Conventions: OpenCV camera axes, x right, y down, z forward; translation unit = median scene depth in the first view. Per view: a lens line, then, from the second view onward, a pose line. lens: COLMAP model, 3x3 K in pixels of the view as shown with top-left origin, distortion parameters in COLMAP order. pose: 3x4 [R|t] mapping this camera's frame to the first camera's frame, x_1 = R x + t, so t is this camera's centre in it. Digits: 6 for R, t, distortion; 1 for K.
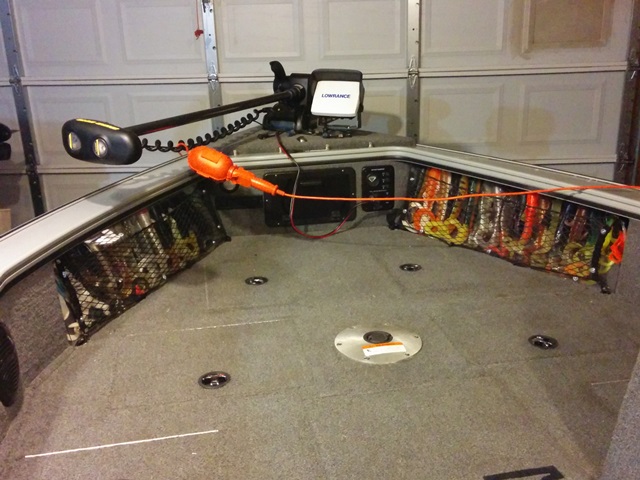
lens RADIAL K [[558.8, 0, 320.0], [0, 558.8, 240.0], [0, 0, 1]] dist [0.080758, -0.099879]
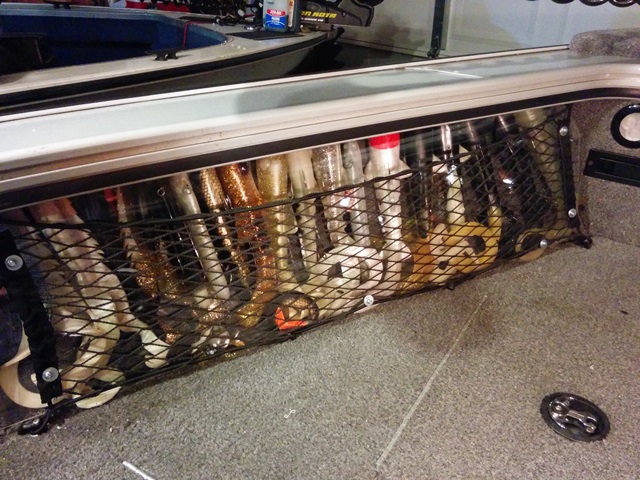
lens RADIAL K [[567.2, 0, 320.0], [0, 567.2, 240.0], [0, 0, 1]] dist [0.004362, 0.005849]
pose [[0.742414, 0.314595, -0.591483, -0.057198], [-0.248954, 0.949216, 0.192384, -0.050754], [0.621968, 0.004423, 0.783030, 0.600719]]
